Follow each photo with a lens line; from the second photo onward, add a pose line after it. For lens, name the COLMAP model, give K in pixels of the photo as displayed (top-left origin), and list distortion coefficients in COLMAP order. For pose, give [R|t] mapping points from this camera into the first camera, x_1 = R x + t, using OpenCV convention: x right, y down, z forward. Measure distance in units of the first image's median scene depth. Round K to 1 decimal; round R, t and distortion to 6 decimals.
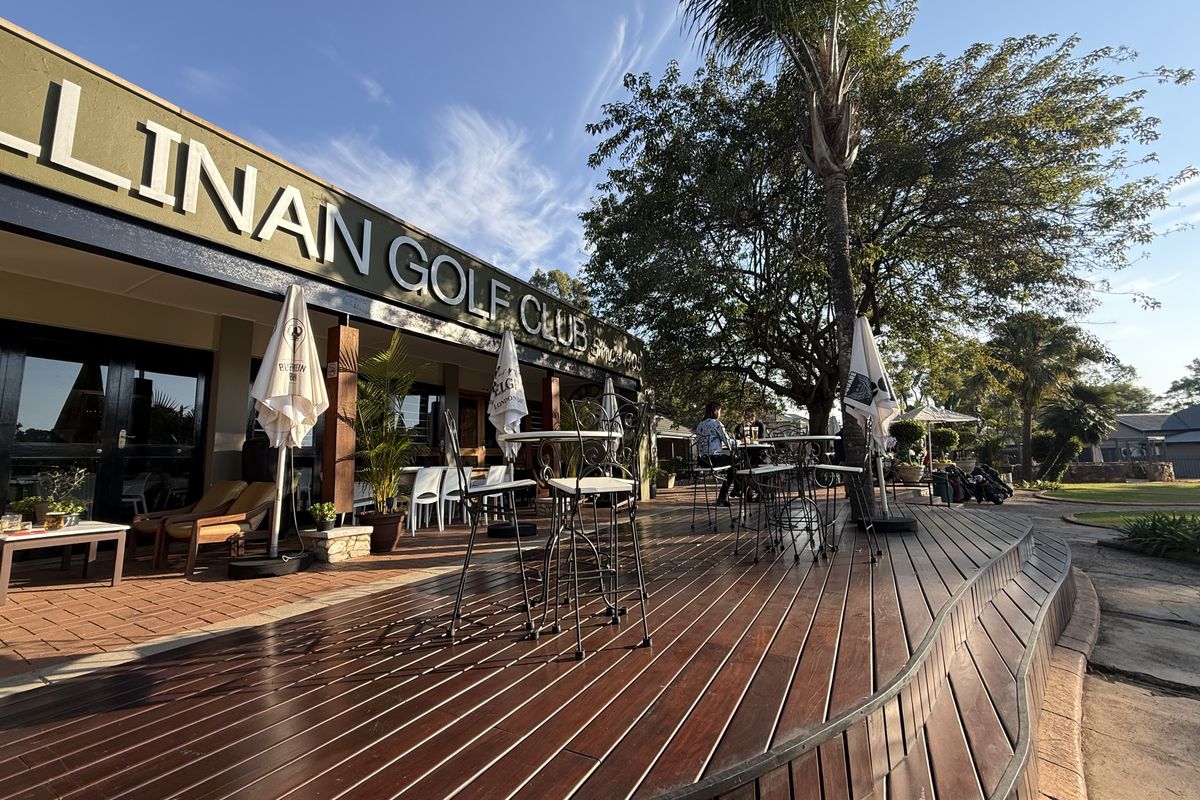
lens RADIAL K [[466.5, 0, 600.0], [0, 466.5, 400.0], [0, 0, 1]] dist [-0.000570, -0.000031]
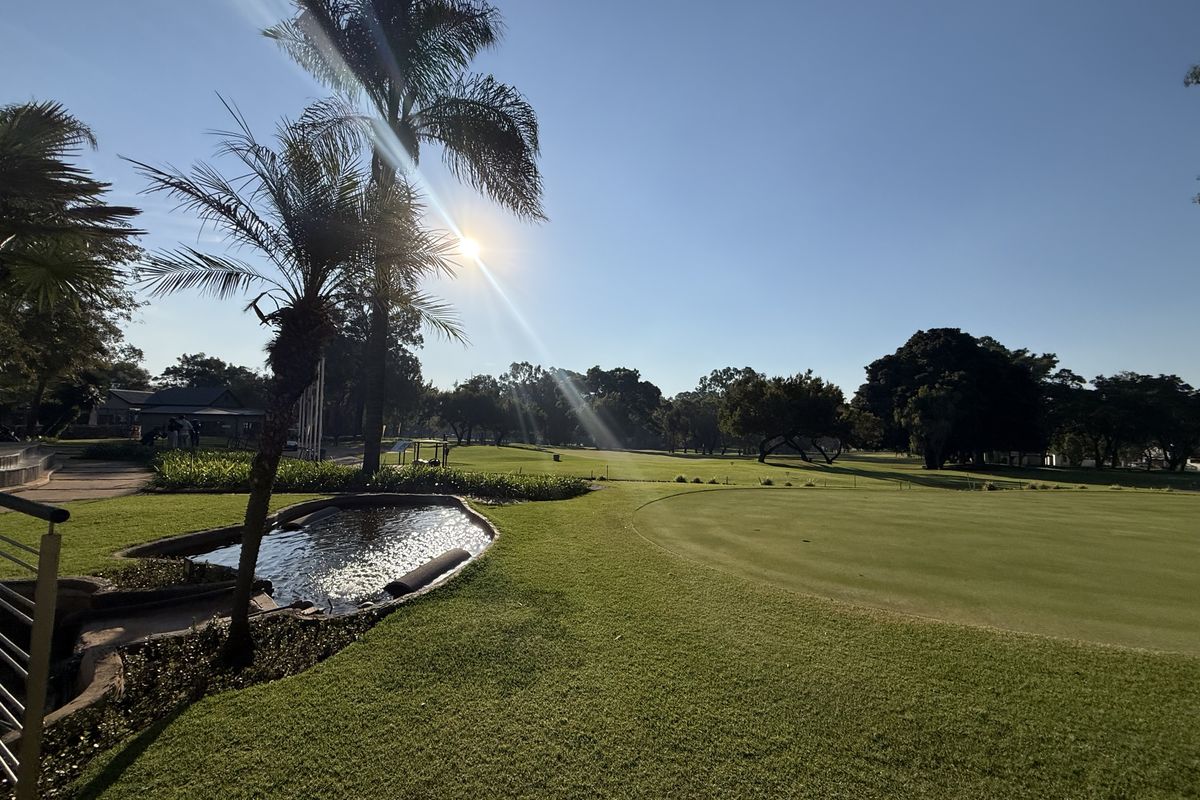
lens RADIAL K [[466.5, 0, 600.0], [0, 466.5, 400.0], [0, 0, 1]] dist [-0.000570, -0.000031]
pose [[-0.061473, 0.071383, 0.995553, -0.329985], [-0.141902, 0.986682, -0.079509, -0.034092], [-0.987970, -0.146159, -0.050525, -0.334213]]
